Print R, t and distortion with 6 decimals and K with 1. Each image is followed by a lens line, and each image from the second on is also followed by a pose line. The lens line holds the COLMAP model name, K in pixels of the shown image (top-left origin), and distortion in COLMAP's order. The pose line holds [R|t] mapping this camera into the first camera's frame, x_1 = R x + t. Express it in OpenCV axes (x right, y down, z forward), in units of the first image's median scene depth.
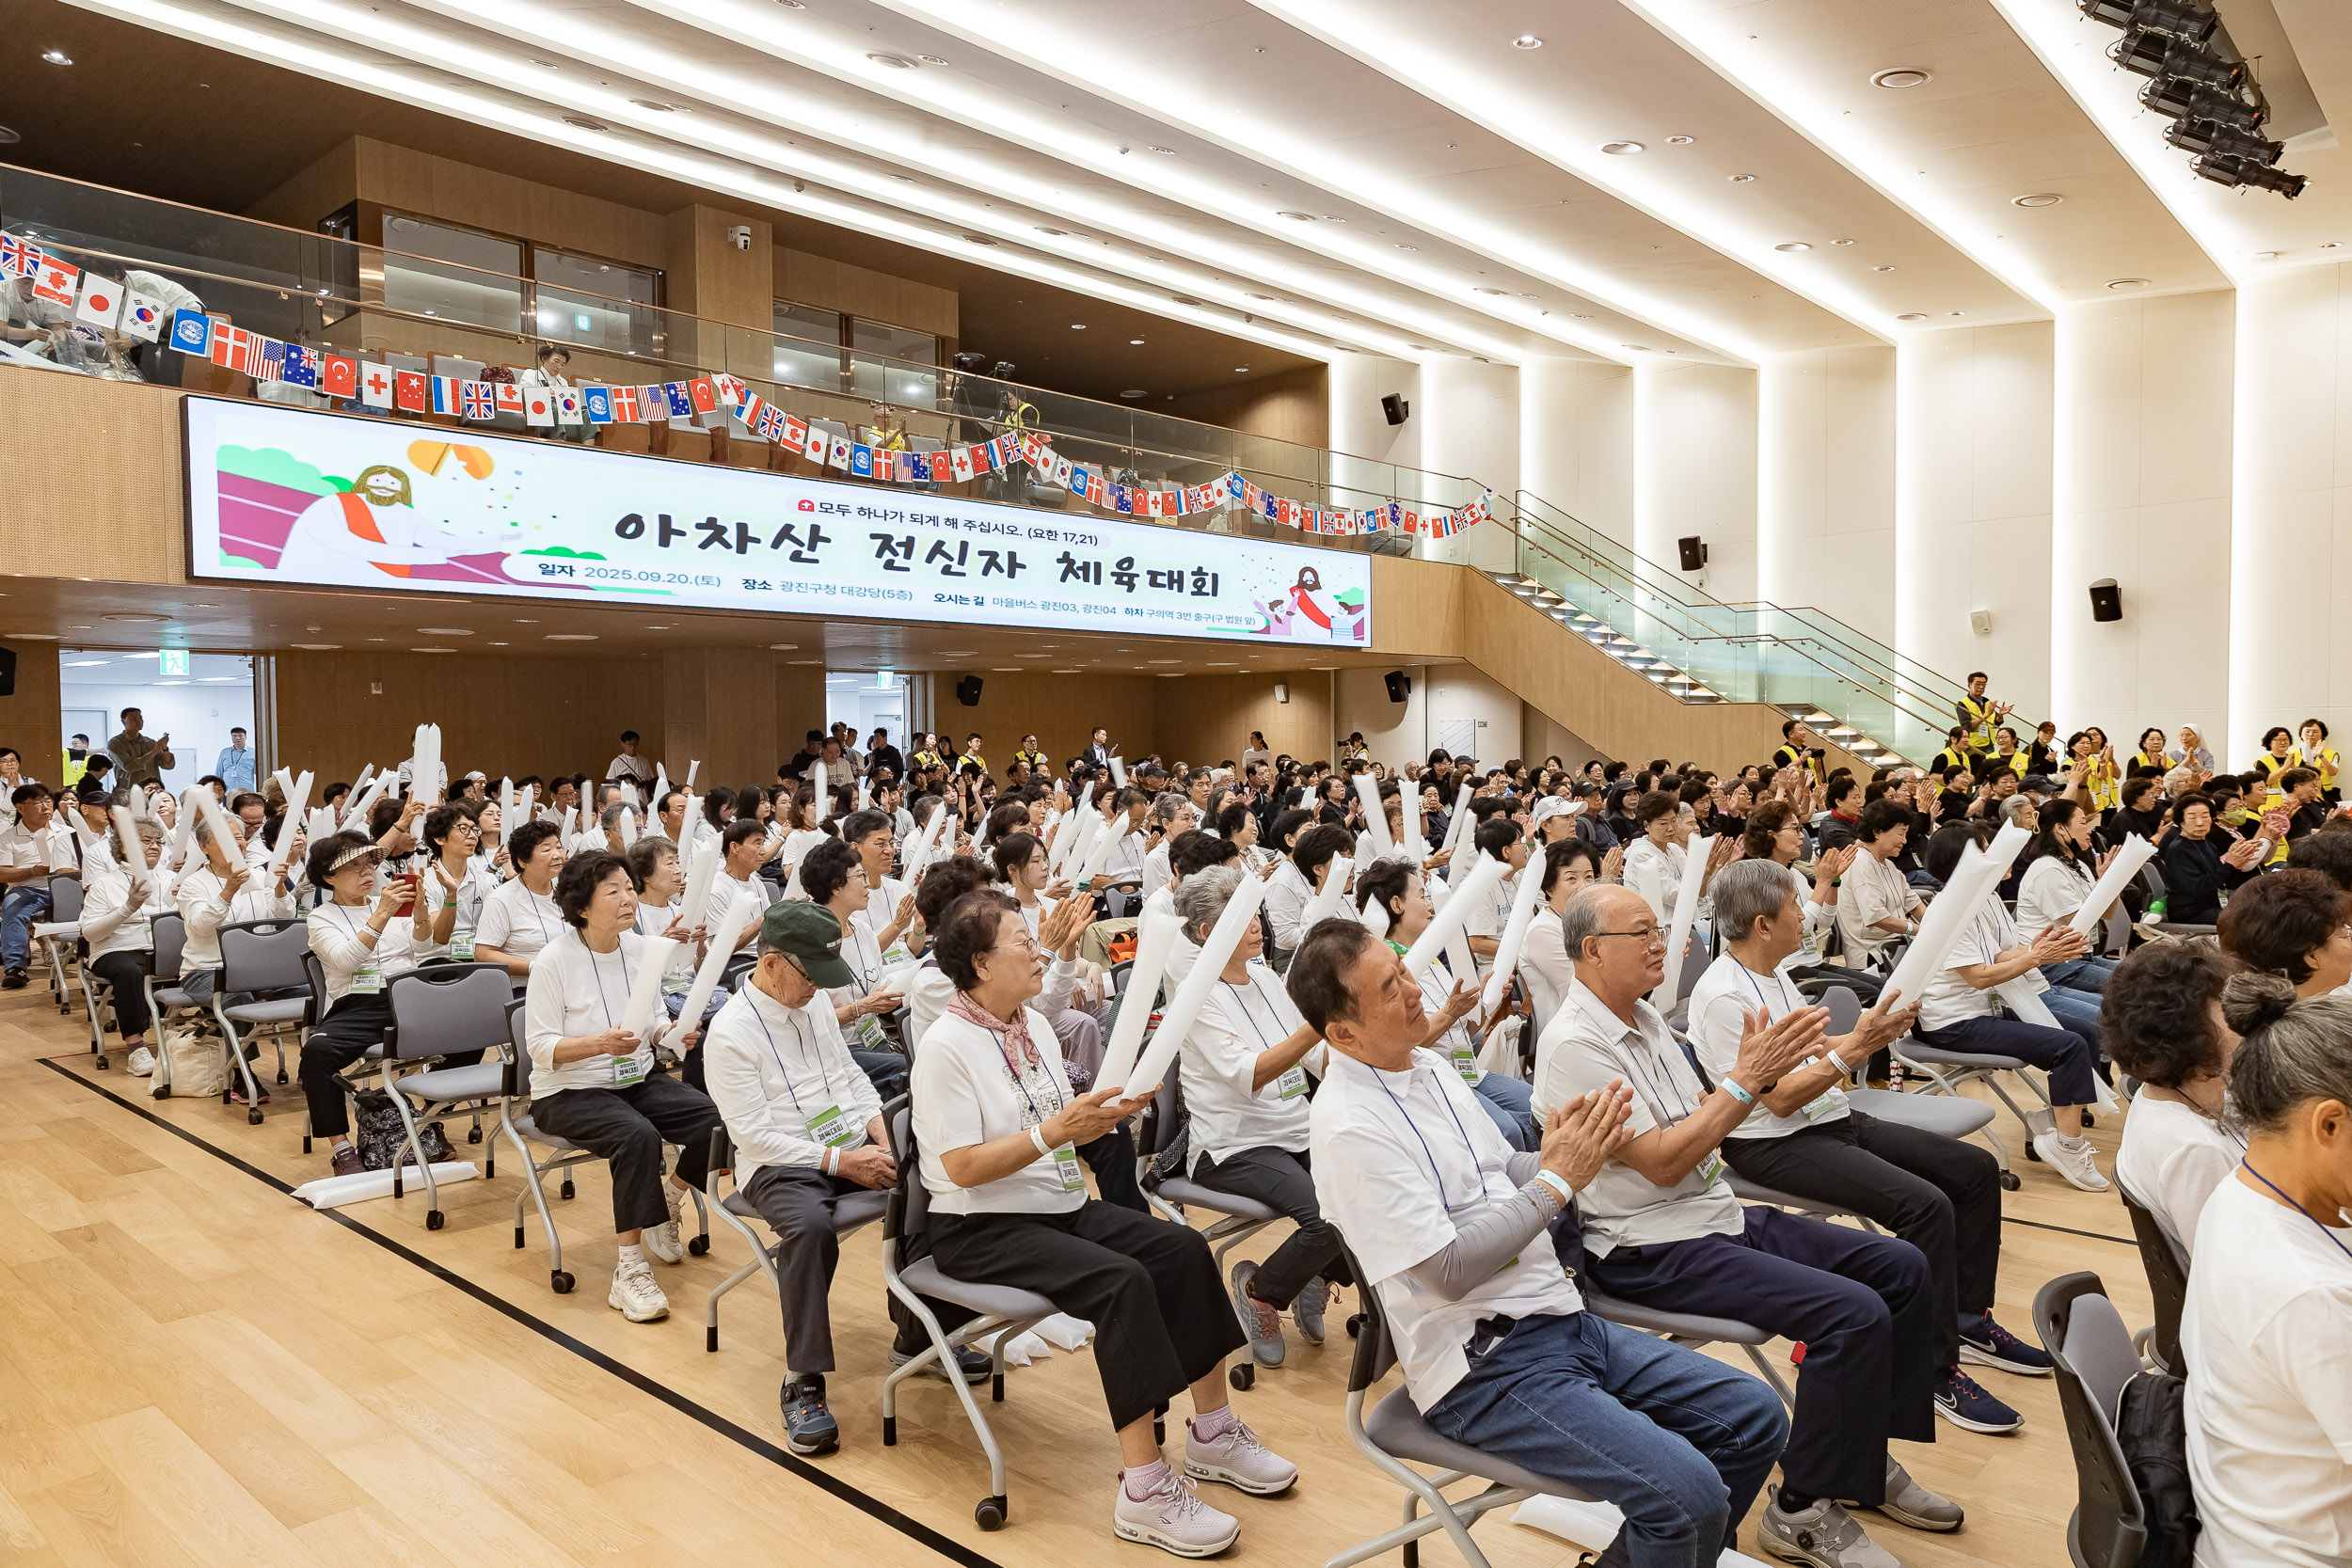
lens RADIAL K [[1564.4, 0, 1175.9], [0, 1564.4, 790.4], [0, 0, 1]] dist [-0.025715, 0.044332]
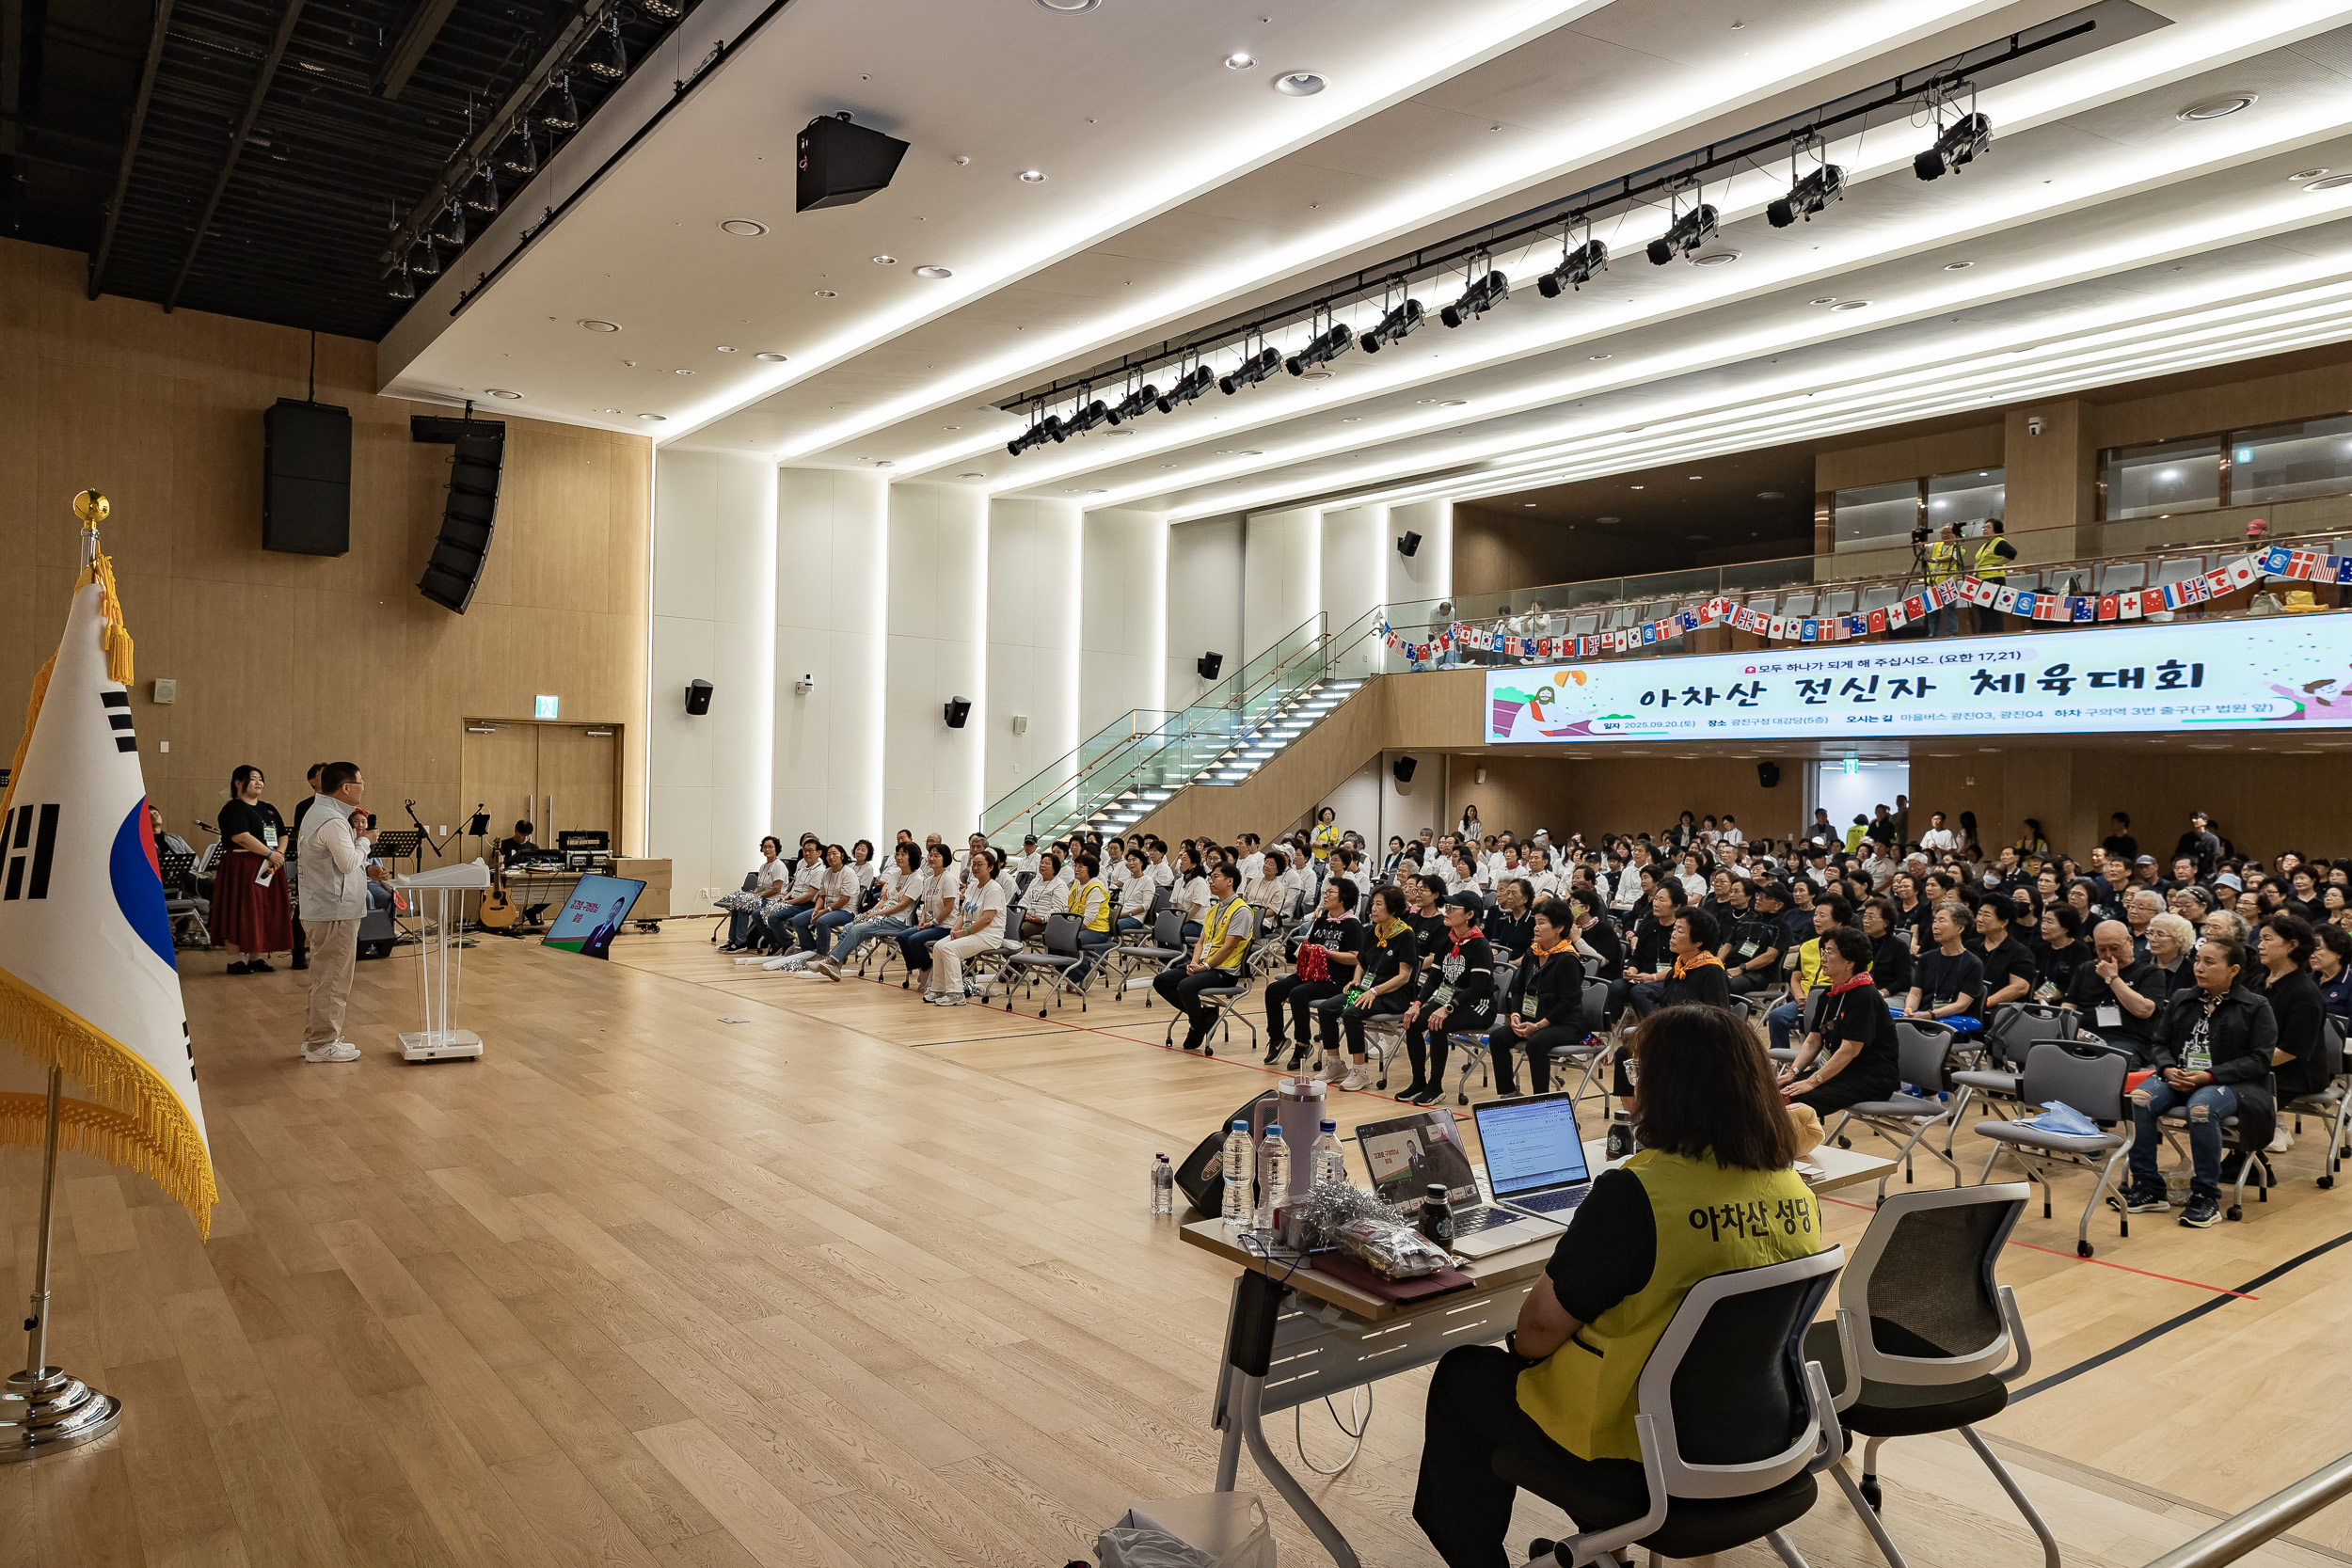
lens RADIAL K [[1564.4, 0, 1175.9], [0, 1564.4, 790.4], [0, 0, 1]] dist [-0.025715, 0.044332]
pose [[-0.172373, 0.005444, -0.985017, 1.294851], [-0.049374, 0.998680, 0.014160, -0.050394], [0.983794, 0.051075, -0.171876, 0.648715]]
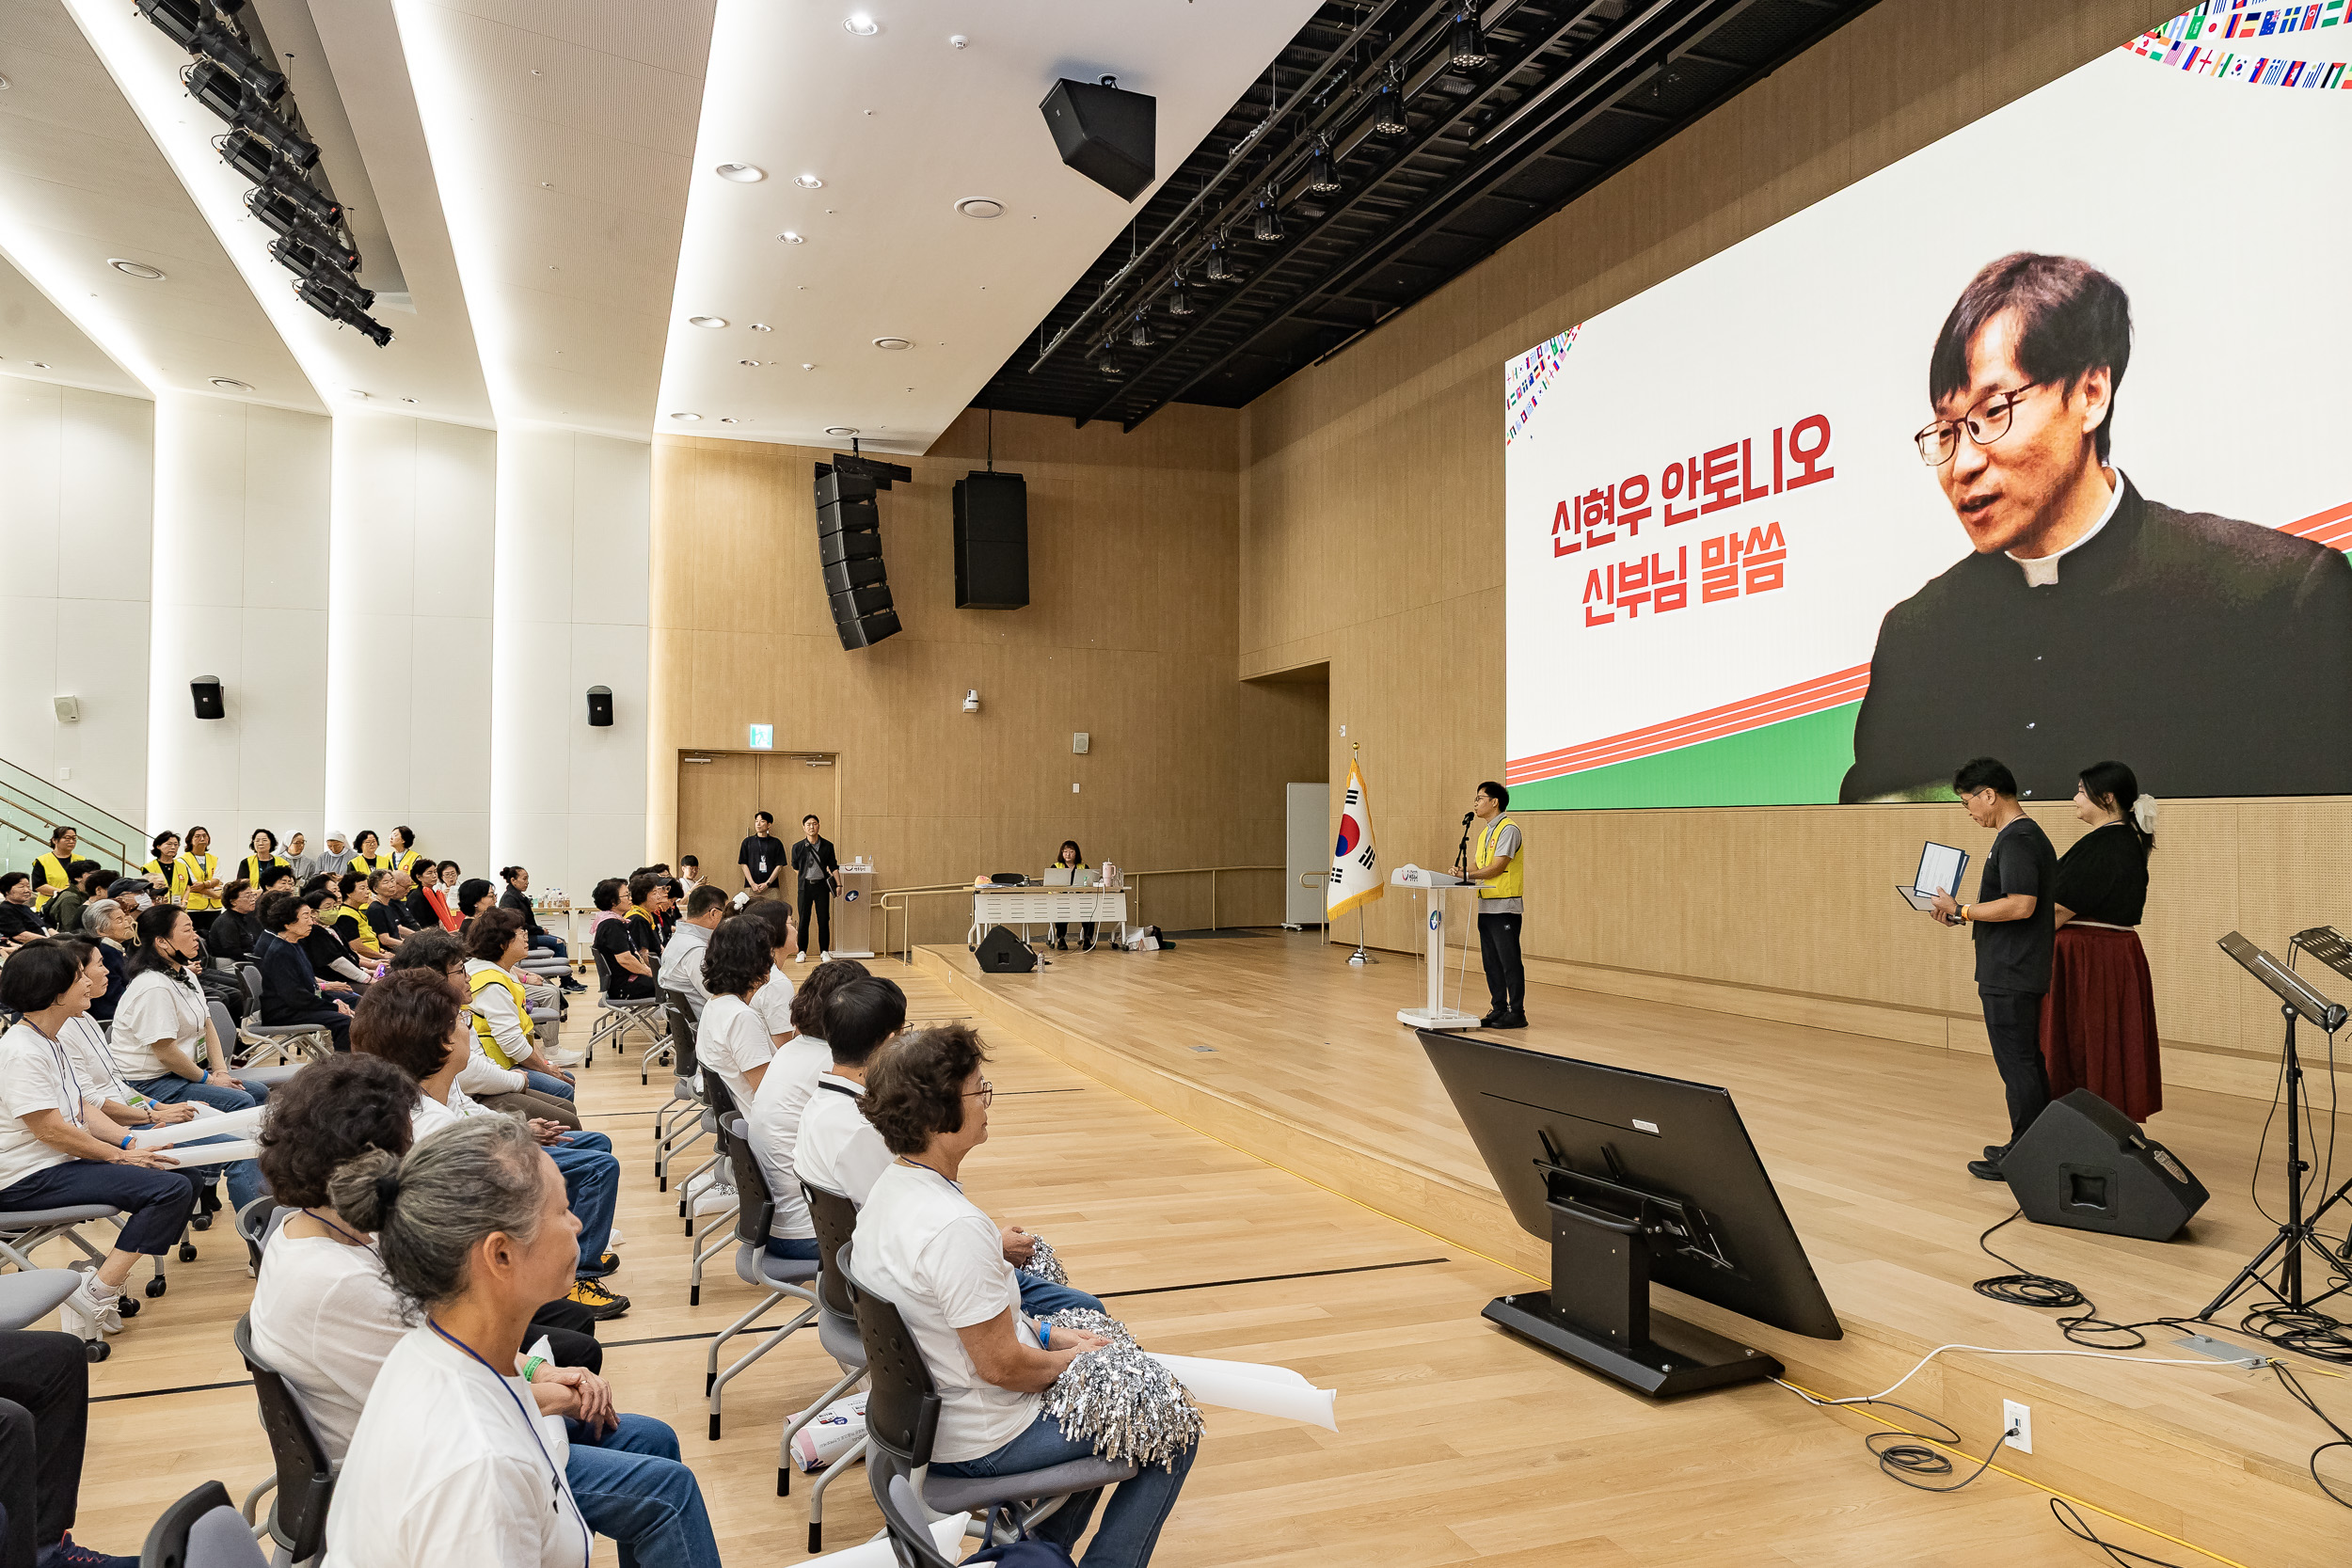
lens RADIAL K [[1564.4, 0, 1175.9], [0, 1564.4, 790.4], [0, 0, 1]] dist [-0.025715, 0.044332]
pose [[0.457900, 0.035972, 0.888276, 0.008805], [0.021321, 0.998449, -0.051425, -0.000344], [-0.888748, 0.042487, 0.456423, 0.019112]]
